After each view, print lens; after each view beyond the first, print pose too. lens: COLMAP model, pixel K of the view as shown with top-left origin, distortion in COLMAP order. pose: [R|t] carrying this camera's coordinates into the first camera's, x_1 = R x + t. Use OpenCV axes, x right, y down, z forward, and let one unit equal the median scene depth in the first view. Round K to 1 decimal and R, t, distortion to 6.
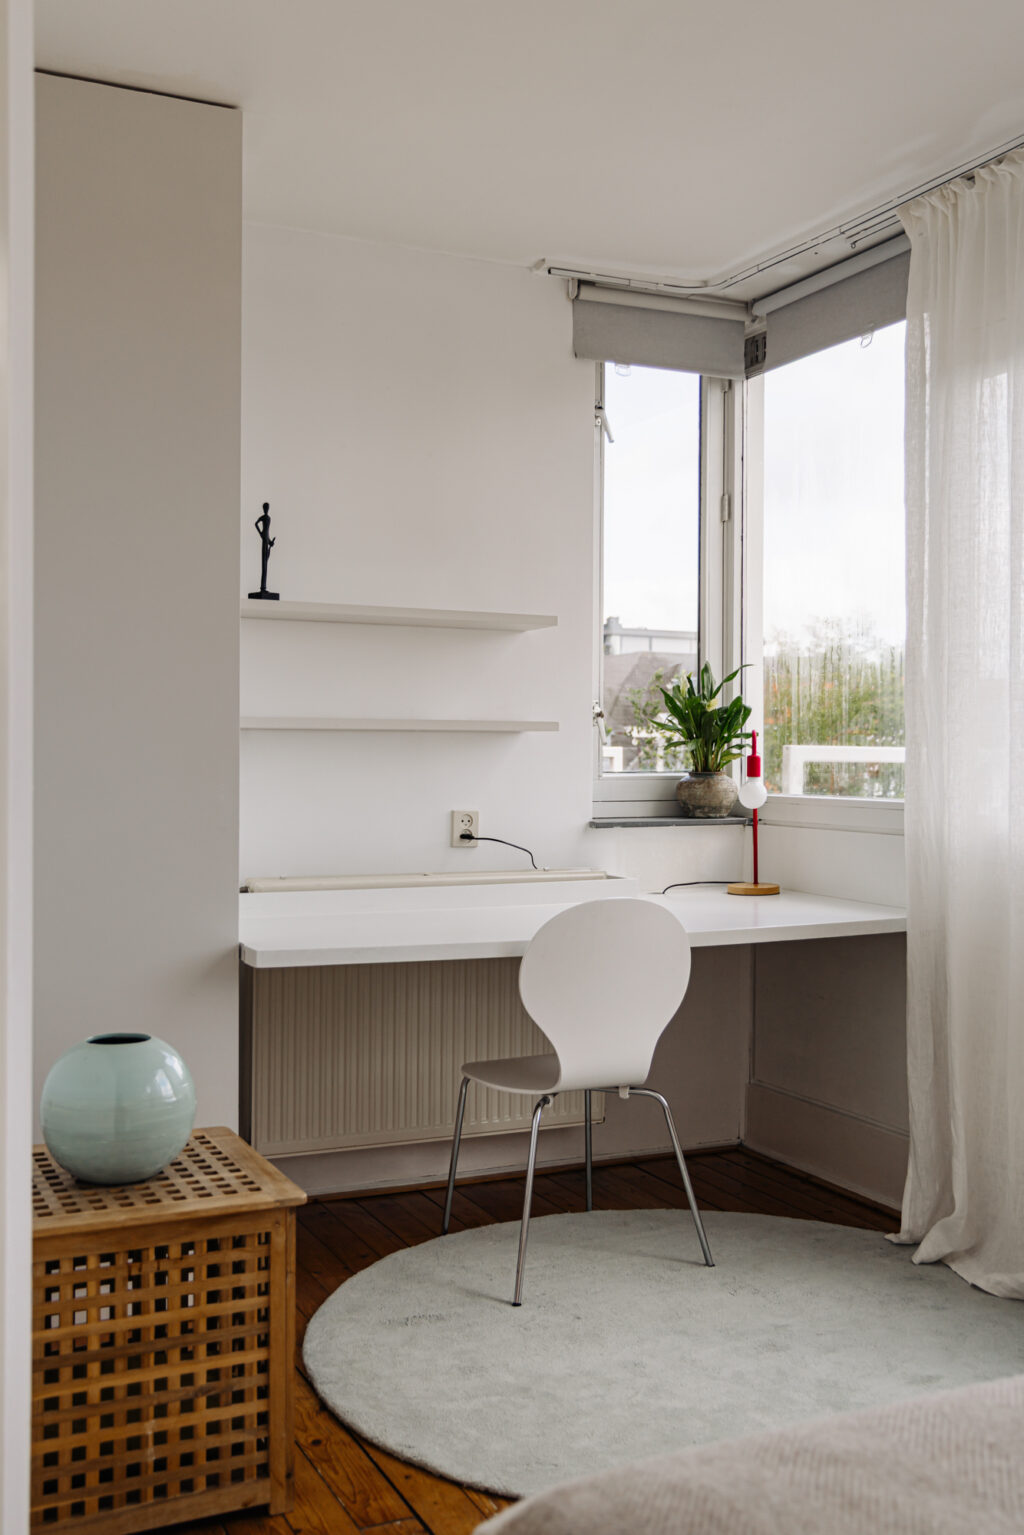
lens RADIAL K [[1640.8, 0, 511.4], [0, 1640.8, 765.0], [0, 0, 1]] dist [0.026038, 0.000000]
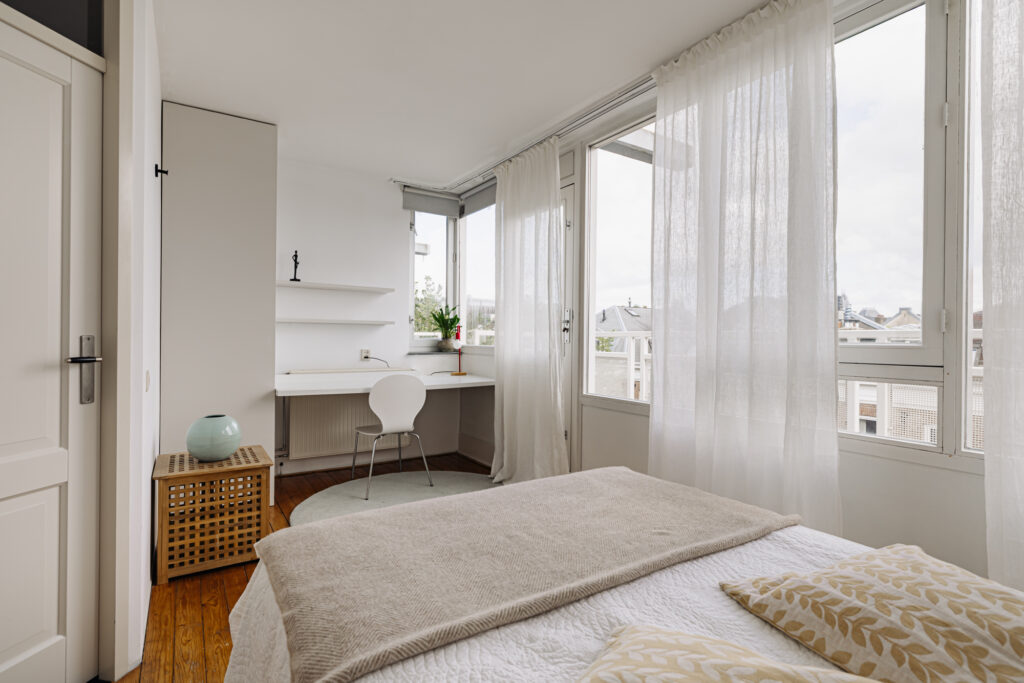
lens RADIAL K [[520.4, 0, 514.2], [0, 520.4, 341.1], [0, 0, 1]] dist [-0.002324, 0.001196]
pose [[0.988203, 0.005256, 0.153062, 0.120896], [-0.005152, 0.999986, -0.001076, 0.013720], [-0.153066, 0.000275, 0.988216, -0.052588]]
